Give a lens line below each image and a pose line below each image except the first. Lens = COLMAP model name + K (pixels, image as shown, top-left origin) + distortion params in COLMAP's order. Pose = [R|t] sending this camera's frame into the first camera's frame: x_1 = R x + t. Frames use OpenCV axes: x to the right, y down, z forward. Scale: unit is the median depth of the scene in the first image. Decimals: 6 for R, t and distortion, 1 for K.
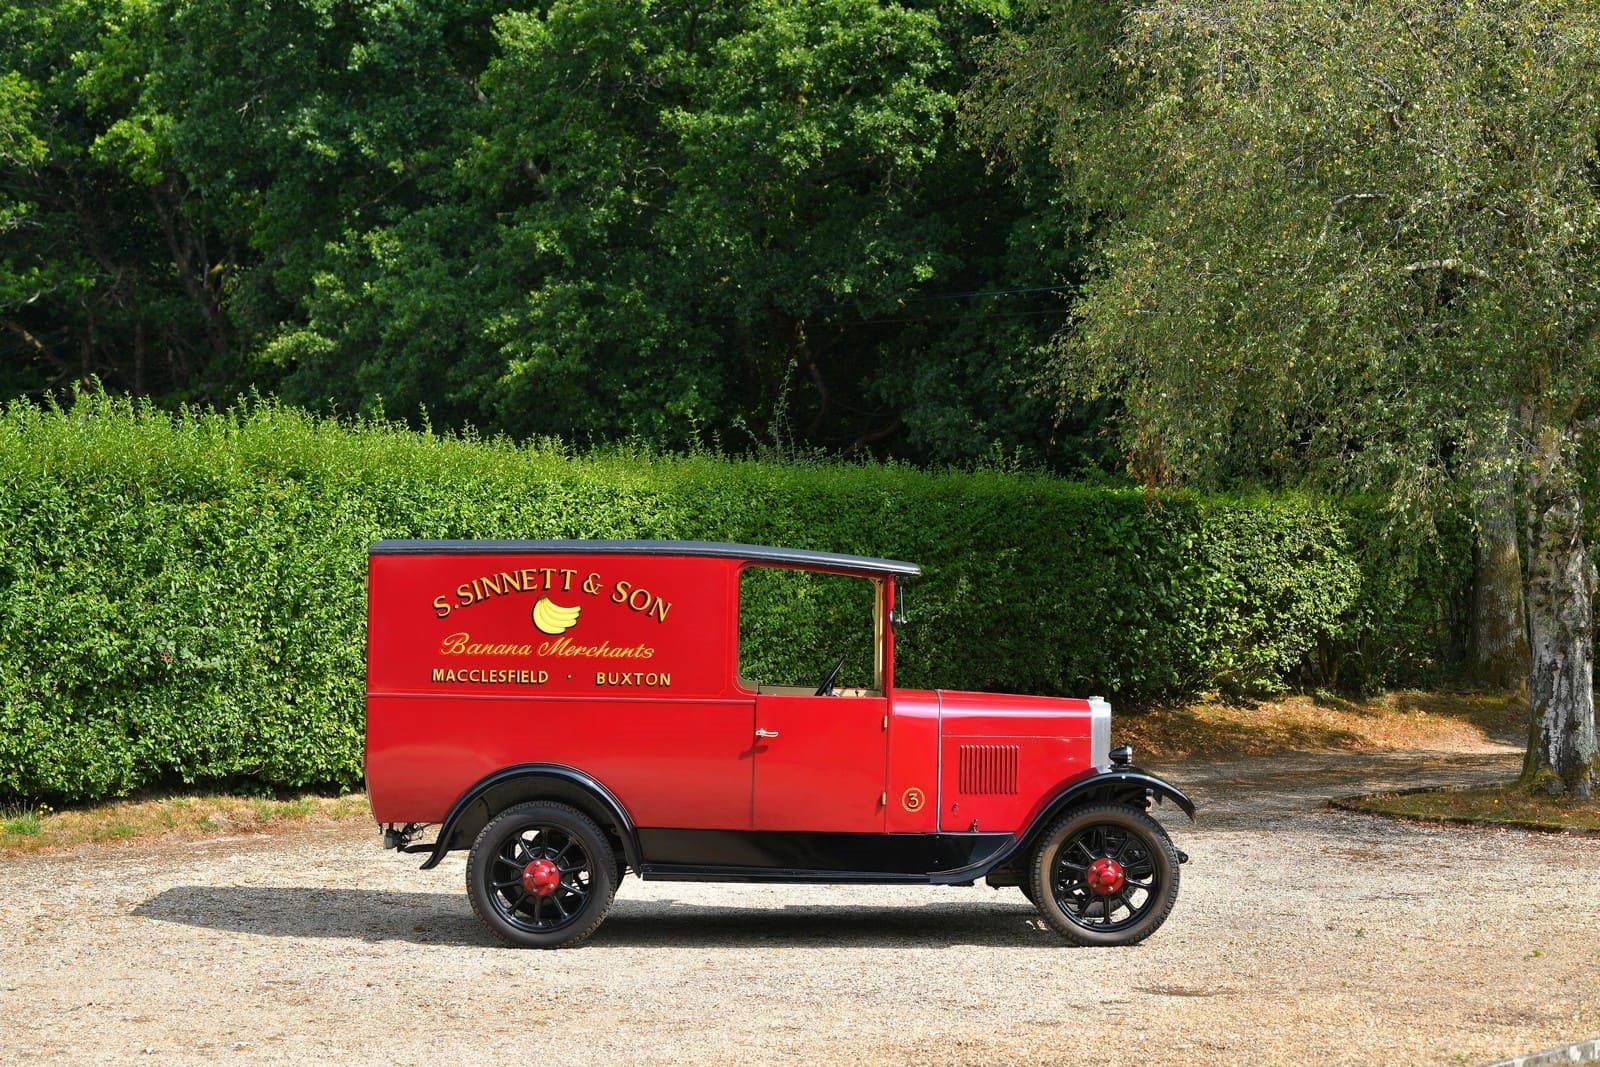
lens RADIAL K [[3191.1, 0, 810.5], [0, 3191.1, 540.3], [0, 0, 1]] dist [0.020177, 0.000000]
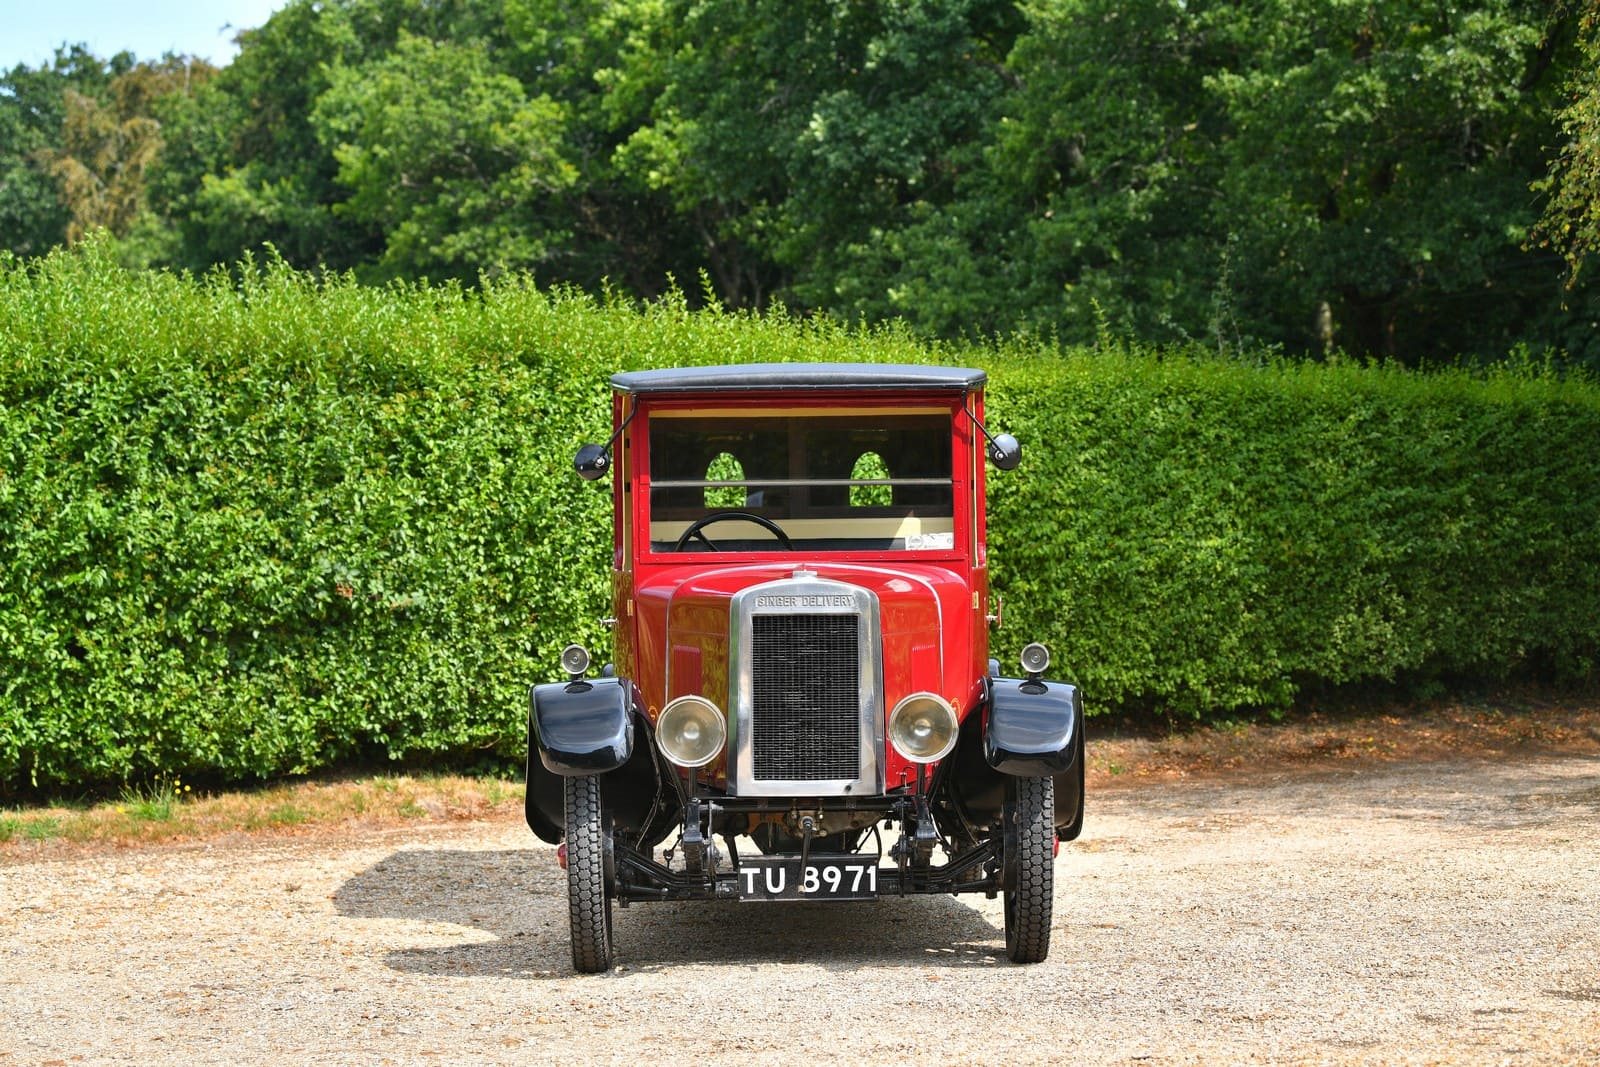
lens RADIAL K [[3191.1, 0, 803.2], [0, 3191.1, 532.1], [0, 0, 1]] dist [0.020177, 0.000000]
pose [[0.978194, -0.033183, -0.205026, 0.059723], [0.027778, 0.999188, -0.029185, 0.044686], [0.205828, 0.022853, 0.978321, 0.252176]]
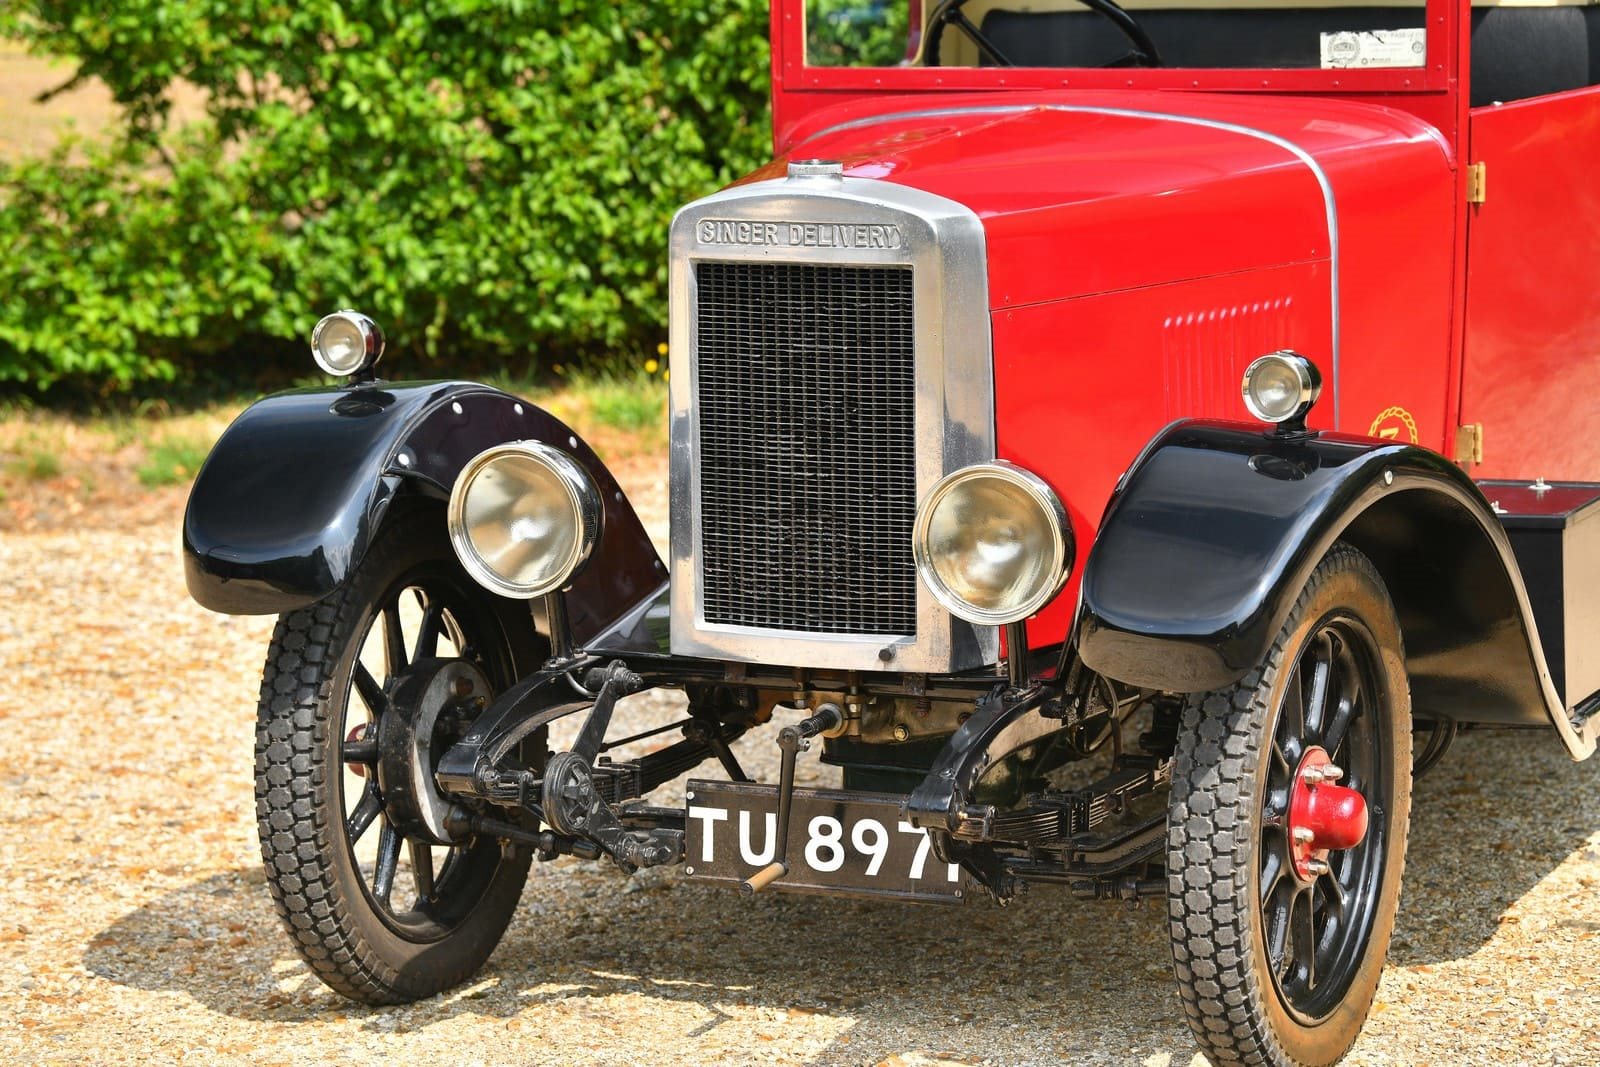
lens RADIAL K [[4680.2, 0, 796.2], [0, 4680.2, 534.2], [0, 0, 1]] dist [0.260643, 0.000000]
pose [[0.793423, 0.059052, -0.605799, 0.145542], [0.024568, 0.991365, 0.128812, 0.022265], [0.608174, -0.117086, 0.785121, 0.459494]]
